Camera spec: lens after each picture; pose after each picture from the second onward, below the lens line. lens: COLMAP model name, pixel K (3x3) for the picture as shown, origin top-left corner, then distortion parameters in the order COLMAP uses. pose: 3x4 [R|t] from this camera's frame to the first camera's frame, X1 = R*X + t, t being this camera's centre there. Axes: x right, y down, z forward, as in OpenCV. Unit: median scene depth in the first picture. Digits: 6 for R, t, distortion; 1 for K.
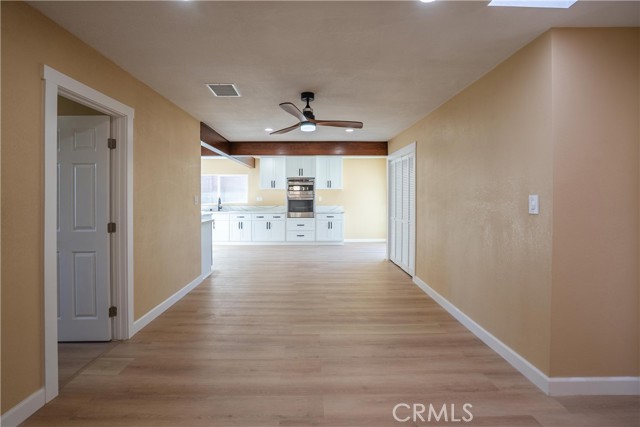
lens RADIAL K [[309.0, 0, 324.1], [0, 309.0, 193.2], [0, 0, 1]] dist [-0.040194, 0.012100]
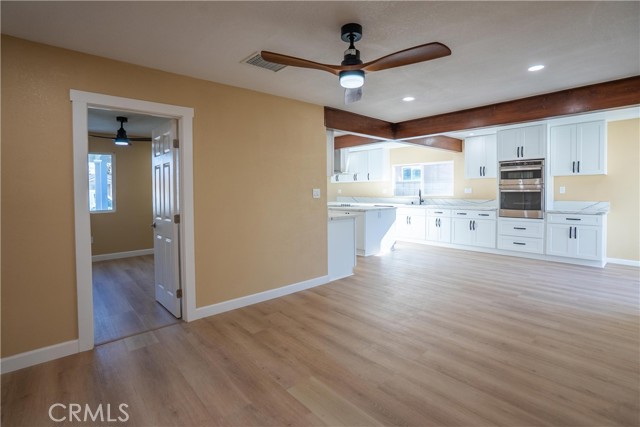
lens RADIAL K [[309.0, 0, 323.3], [0, 309.0, 198.0], [0, 0, 1]] dist [-0.040194, 0.012100]
pose [[0.637760, 0.014184, -0.770104, 0.167705], [0.020441, 0.999167, 0.035332, 0.001884], [0.769964, -0.038275, 0.636939, 0.228532]]
